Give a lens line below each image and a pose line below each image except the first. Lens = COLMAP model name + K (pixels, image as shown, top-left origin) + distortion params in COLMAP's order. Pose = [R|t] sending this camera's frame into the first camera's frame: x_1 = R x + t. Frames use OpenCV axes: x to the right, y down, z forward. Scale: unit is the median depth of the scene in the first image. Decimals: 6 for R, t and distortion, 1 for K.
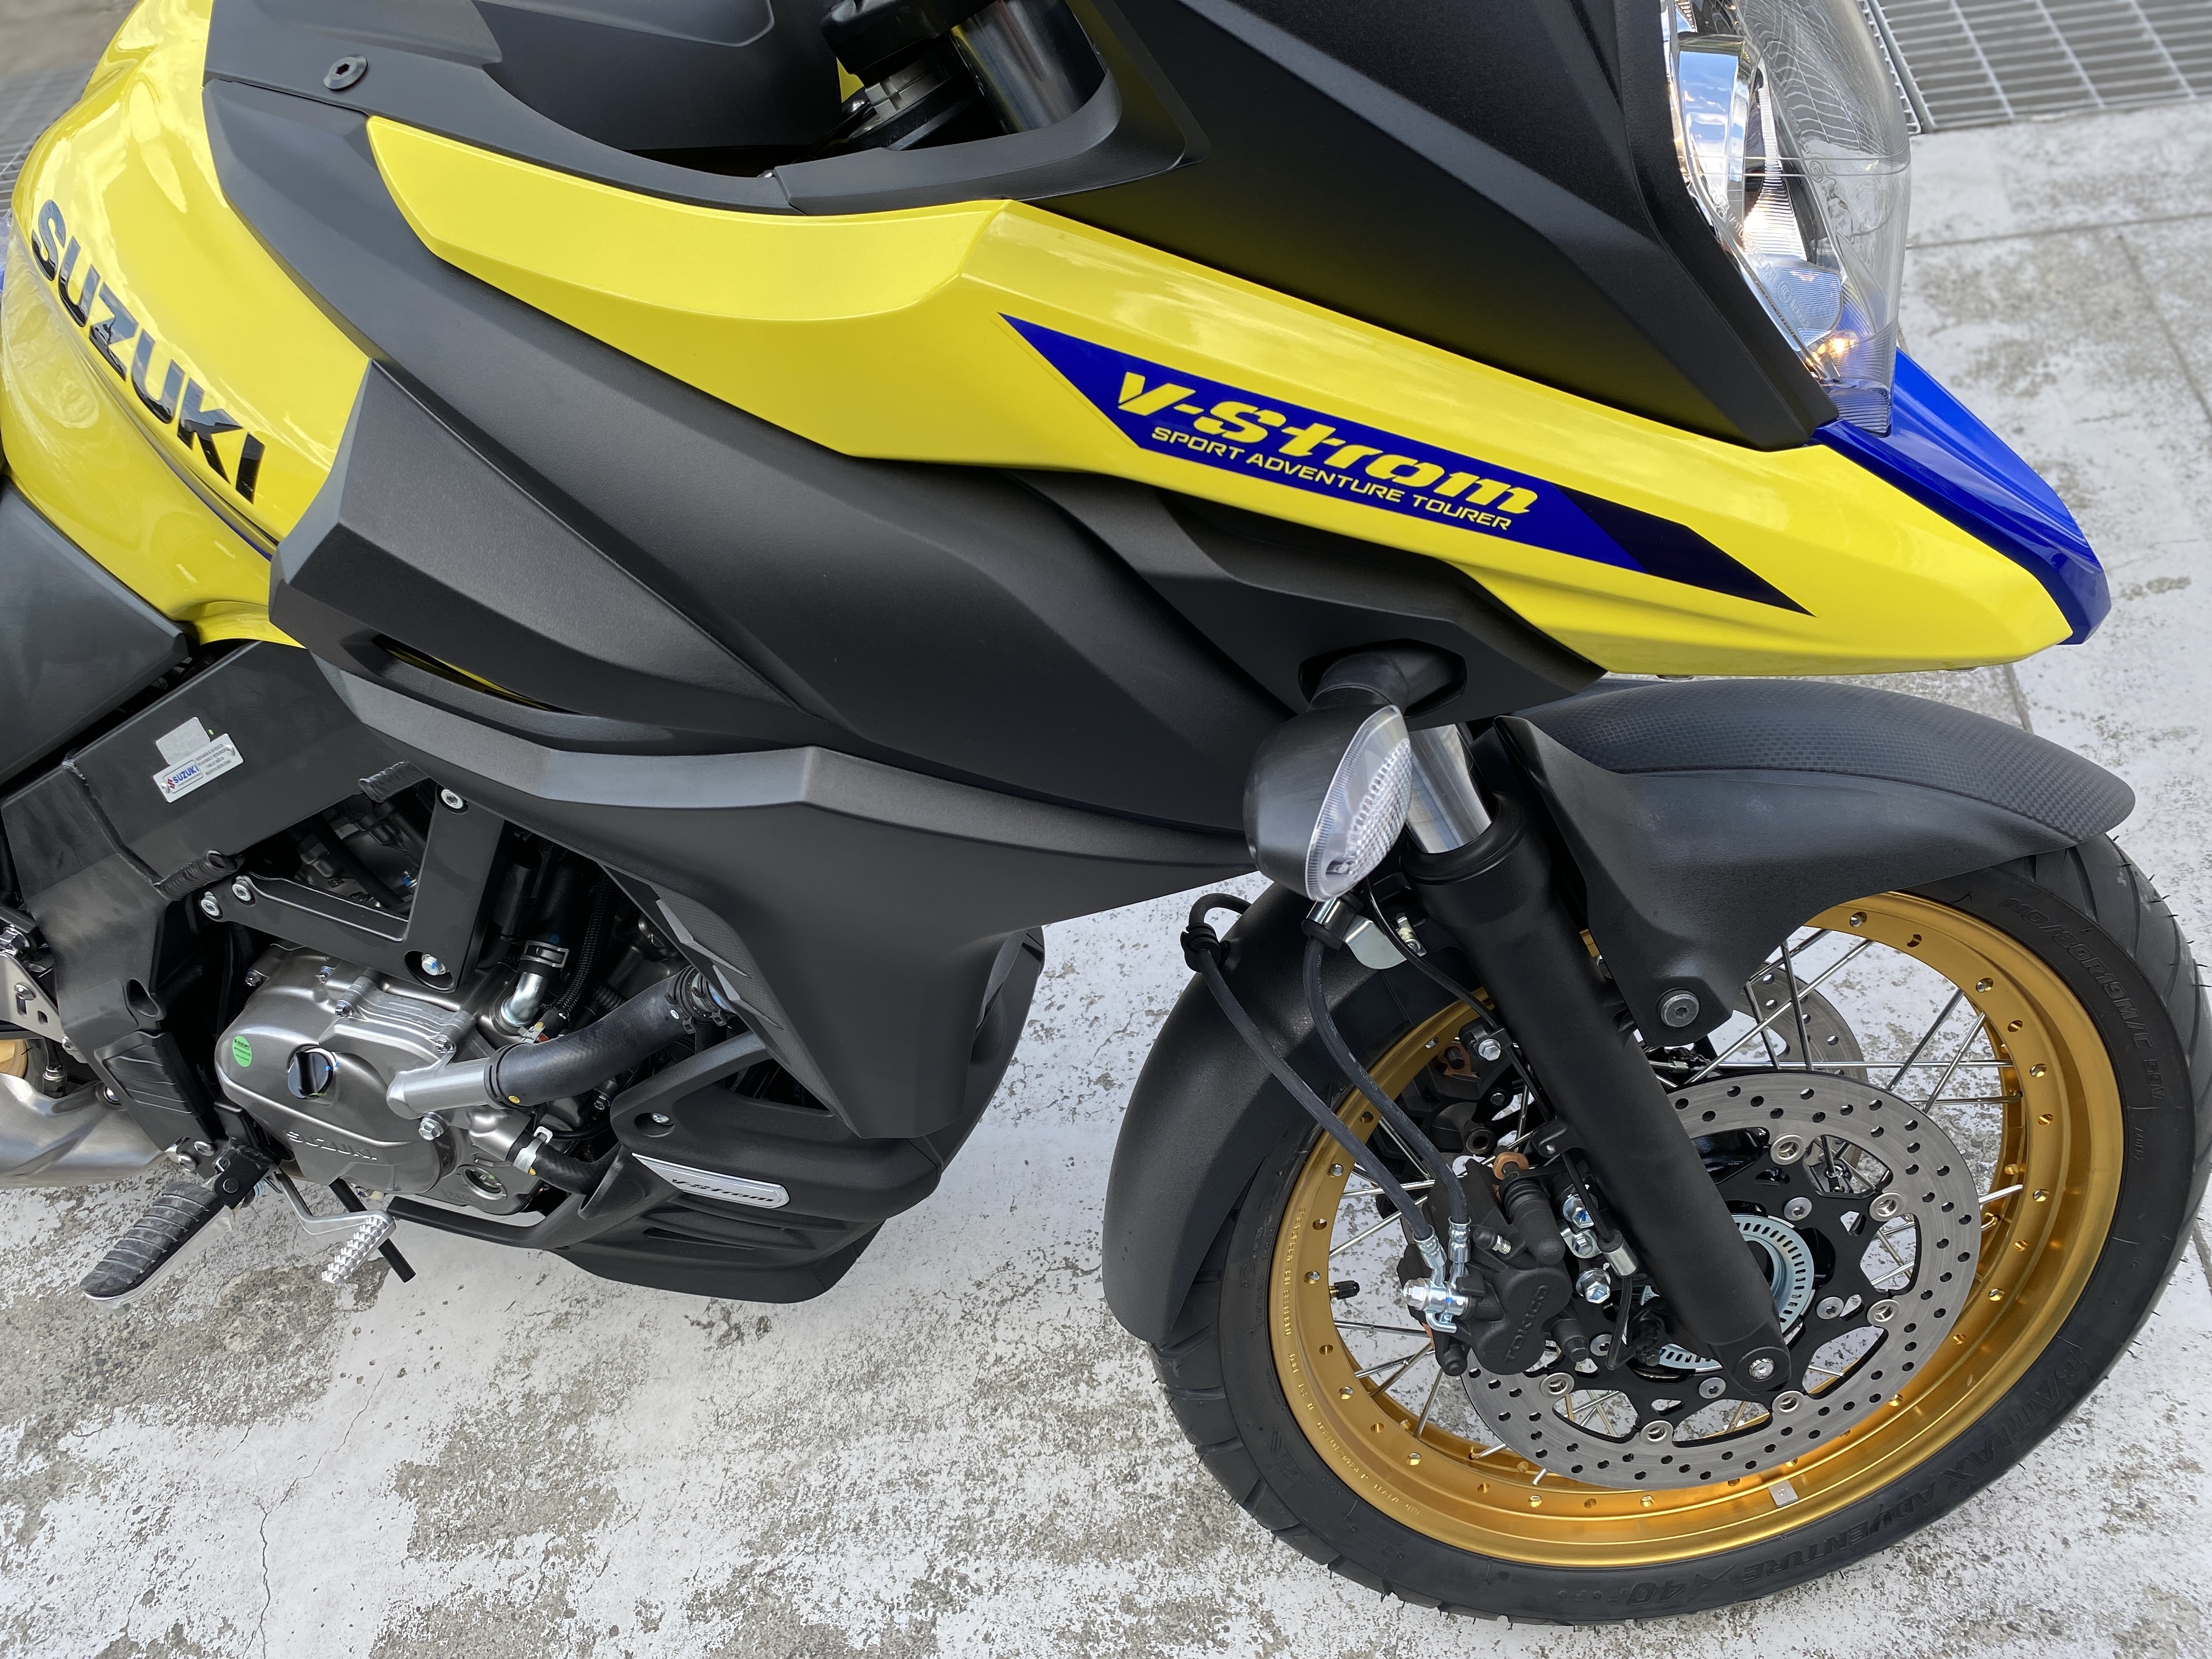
lens RADIAL K [[1652.3, 0, 1106.0], [0, 1652.3, 829.5], [0, 0, 1]] dist [0.044612, -0.000744]
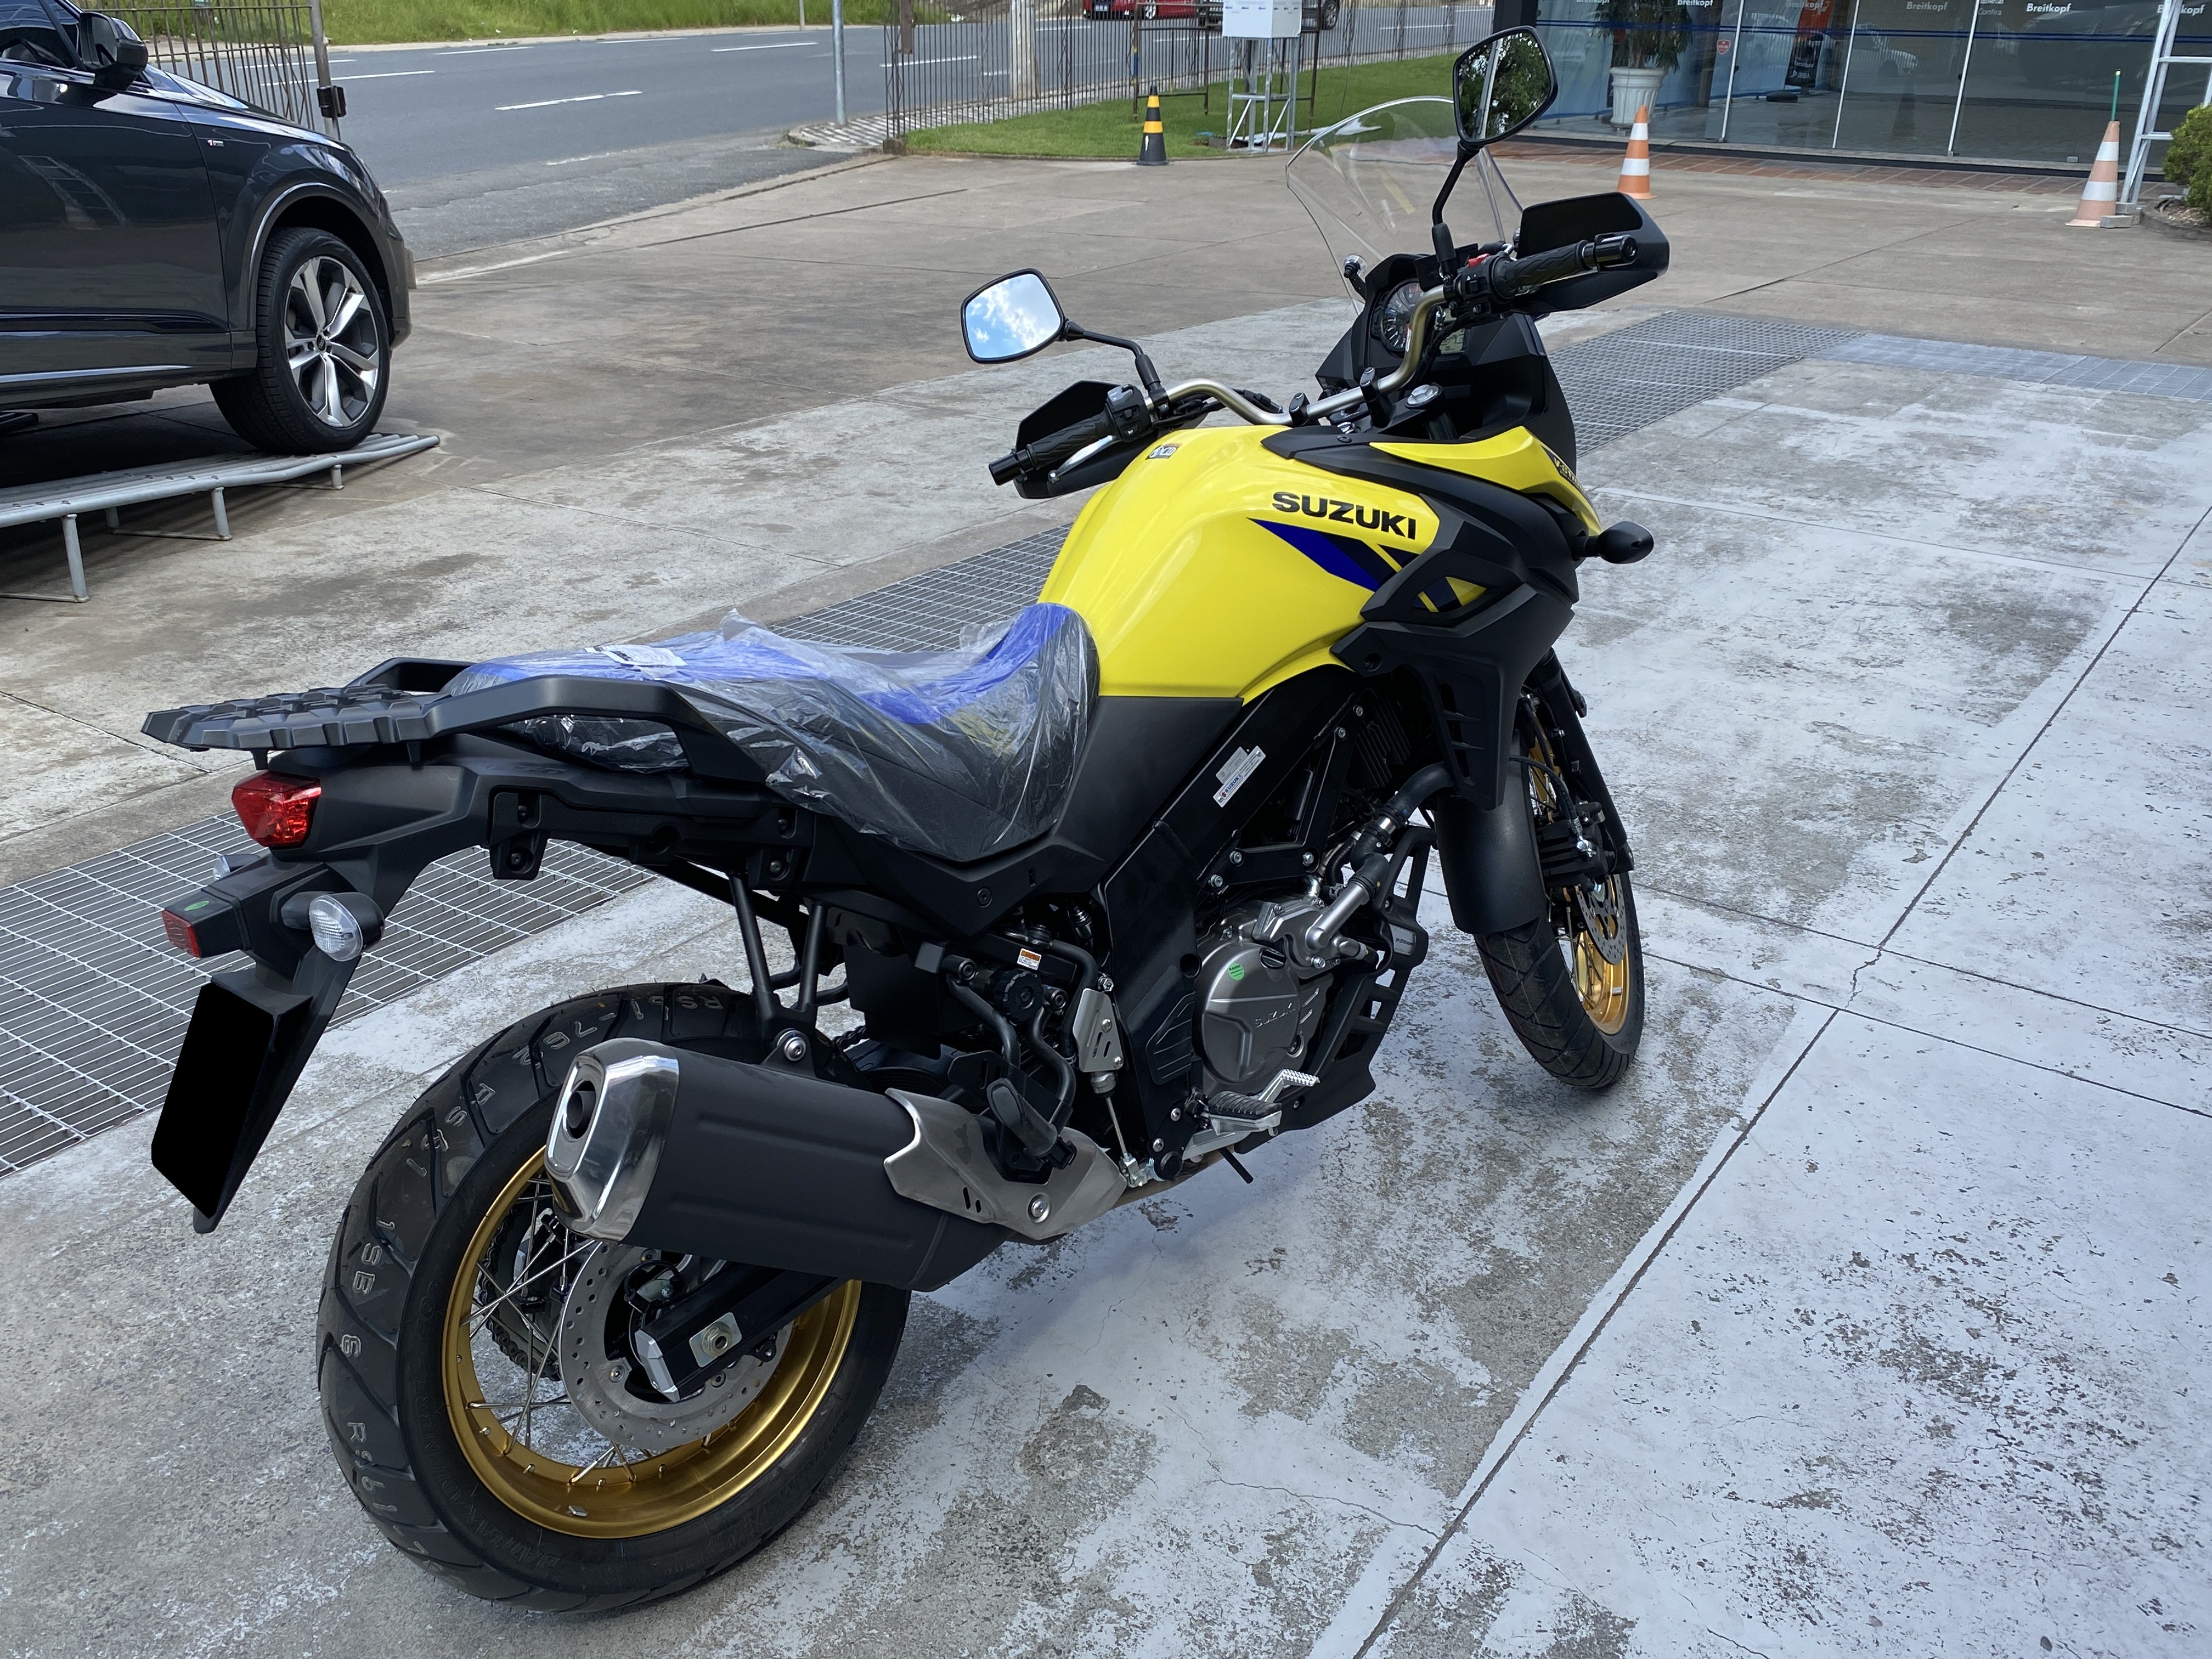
lens RADIAL K [[1885.8, 0, 1106.0], [0, 1885.8, 829.5], [0, 0, 1]] dist [0.002794, 0.001657]
pose [[0.499139, -0.180433, 0.847528, -2.582563], [0.613745, 0.764068, -0.198790, 0.373957], [-0.611701, 0.619390, 0.492116, -0.023127]]
